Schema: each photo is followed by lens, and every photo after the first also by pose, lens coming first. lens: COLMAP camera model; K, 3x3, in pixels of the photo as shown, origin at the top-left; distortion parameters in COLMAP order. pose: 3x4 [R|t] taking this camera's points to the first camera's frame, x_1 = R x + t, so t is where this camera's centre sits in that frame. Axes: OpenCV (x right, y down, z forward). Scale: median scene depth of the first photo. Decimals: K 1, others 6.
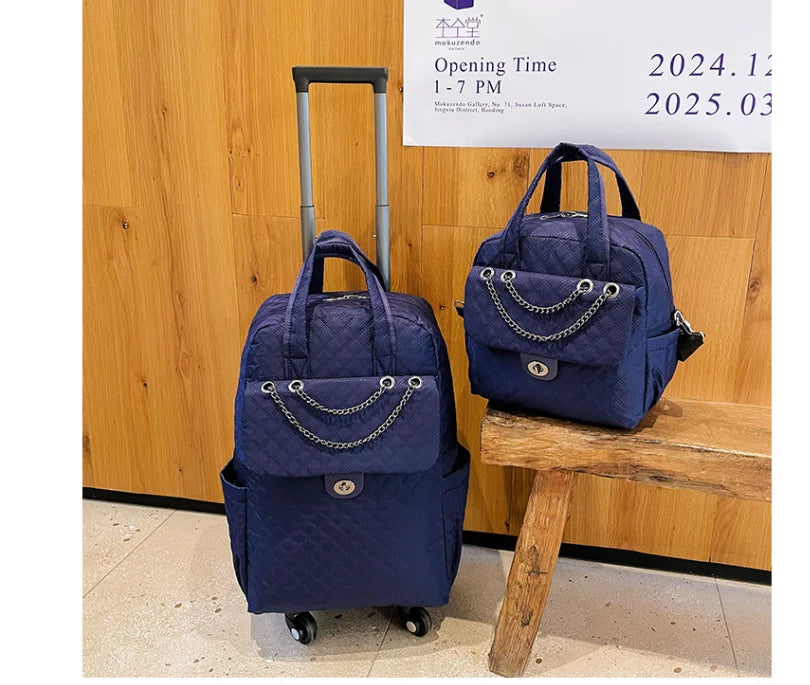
lens RADIAL K [[735.1, 0, 427.0], [0, 735.1, 336.3], [0, 0, 1]] dist [0.041079, 0.008309]
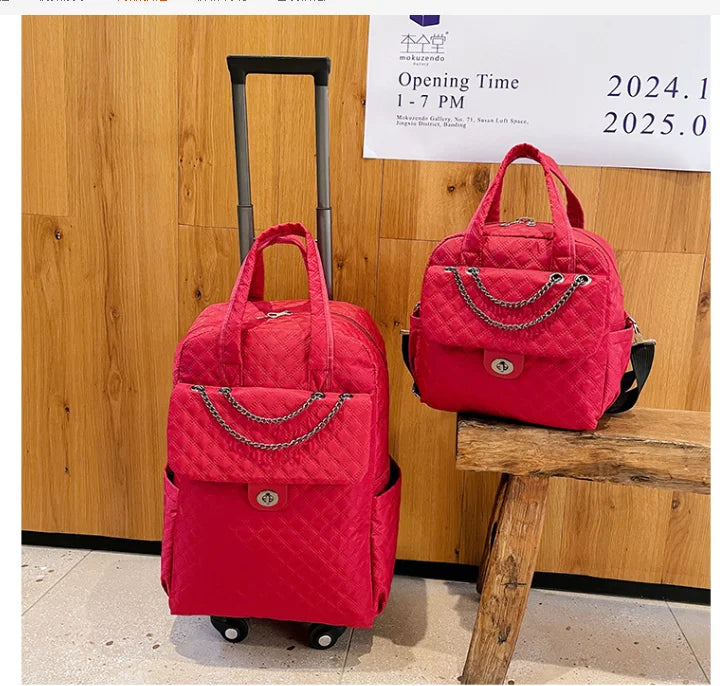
lens RADIAL K [[735.6, 0, 380.6], [0, 735.6, 345.1], [0, 0, 1]] dist [0.038911, 0.000000]
pose [[0.993056, 0.013789, 0.116830, -0.125181], [-0.002357, 0.995239, -0.097432, 0.093289], [-0.117618, 0.096481, 0.988361, 0.035967]]
